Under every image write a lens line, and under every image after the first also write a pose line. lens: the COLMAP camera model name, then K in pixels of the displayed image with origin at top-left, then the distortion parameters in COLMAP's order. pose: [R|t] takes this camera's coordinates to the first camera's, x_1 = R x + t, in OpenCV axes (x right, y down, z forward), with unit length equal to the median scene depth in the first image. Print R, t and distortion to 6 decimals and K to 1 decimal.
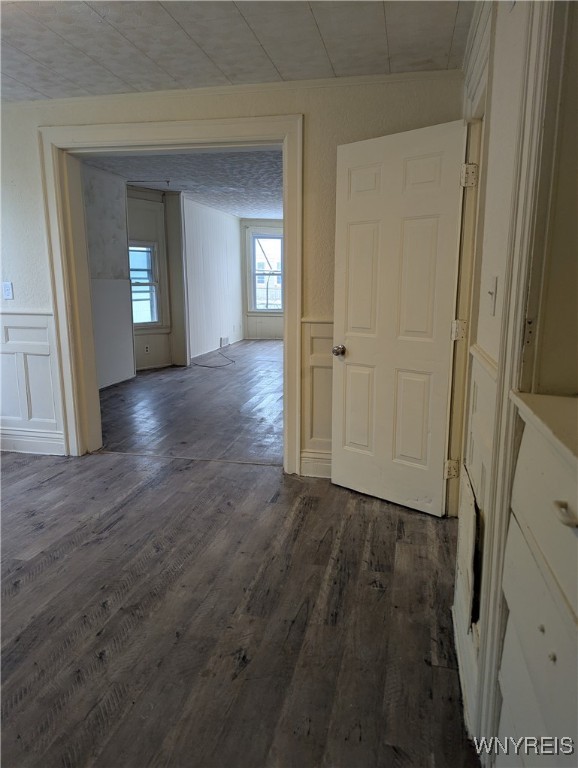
lens RADIAL K [[532.4, 0, 285.1], [0, 532.4, 379.9], [0, 0, 1]] dist [0.072730, -0.065076]
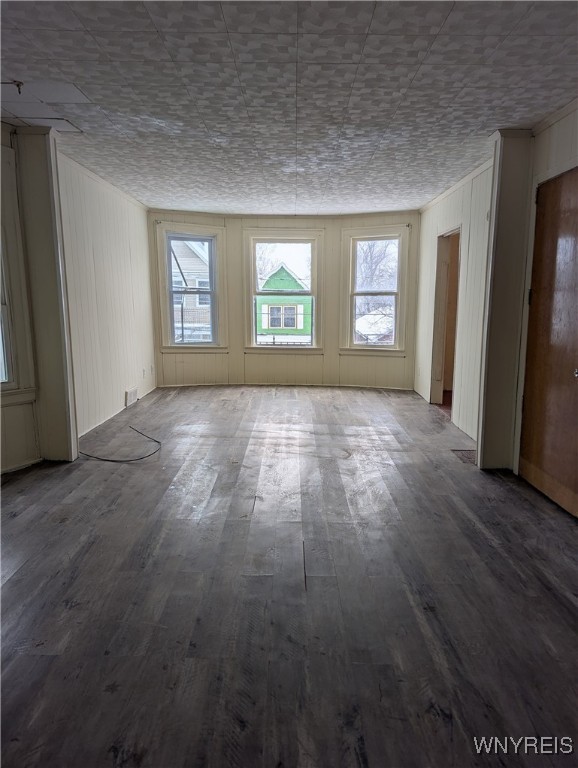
lens RADIAL K [[532.4, 0, 285.1], [0, 532.4, 379.9], [0, 0, 1]] dist [0.072730, -0.065076]
pose [[0.977099, -0.034724, 0.209934, -0.185345], [0.042804, 0.998503, -0.034066, -0.171279], [-0.208437, 0.042272, 0.977122, 0.927595]]
